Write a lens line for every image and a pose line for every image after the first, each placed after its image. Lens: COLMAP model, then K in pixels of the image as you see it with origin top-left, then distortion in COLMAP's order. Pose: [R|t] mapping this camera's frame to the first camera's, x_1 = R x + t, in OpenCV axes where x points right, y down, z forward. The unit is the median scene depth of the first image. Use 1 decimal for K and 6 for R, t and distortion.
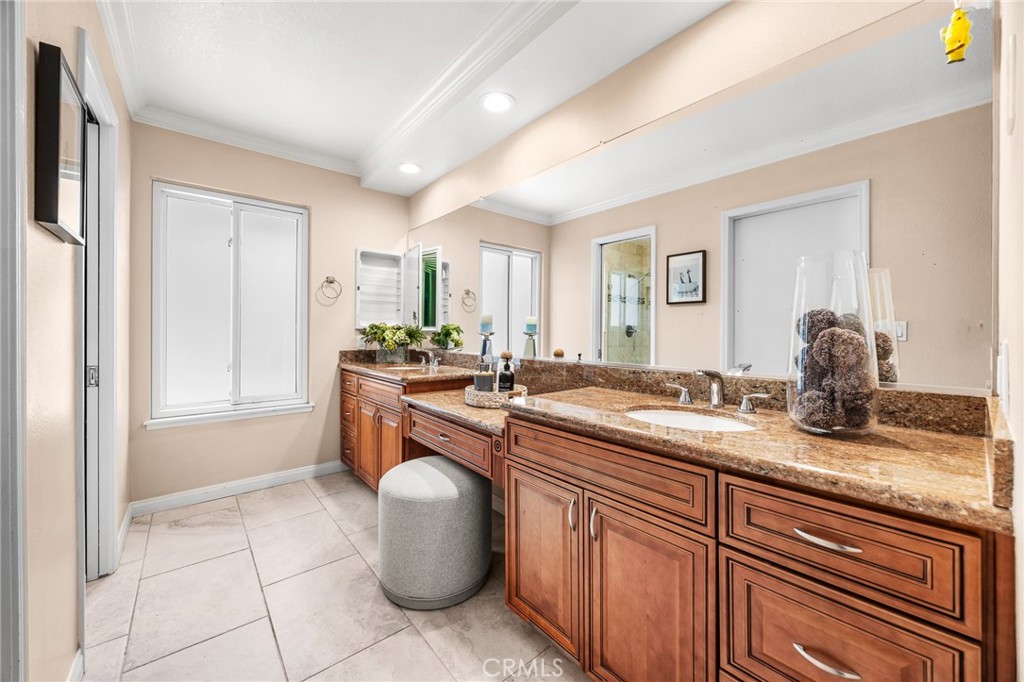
lens RADIAL K [[386.4, 0, 513.8], [0, 386.4, 338.3], [0, 0, 1]] dist [-0.002354, -0.000153]
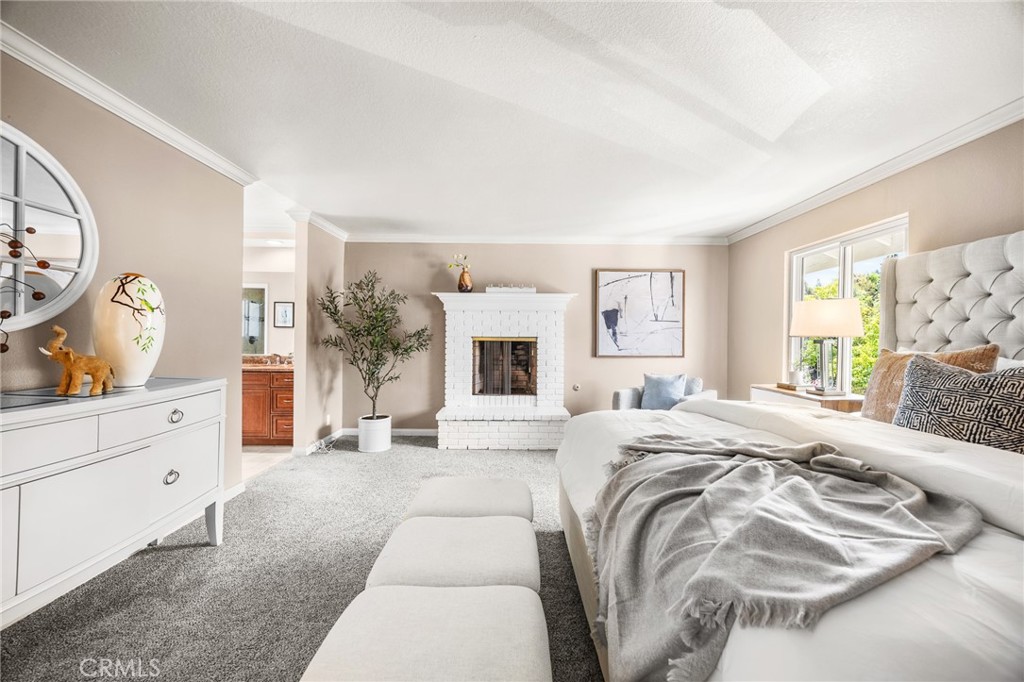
lens RADIAL K [[386.4, 0, 513.8], [0, 386.4, 338.3], [0, 0, 1]] dist [-0.002354, -0.000153]
pose [[0.634218, 0.006485, 0.773127, -0.339365], [0.002870, 0.999938, -0.010742, -0.007809], [-0.773149, 0.009032, 0.634160, -1.163367]]
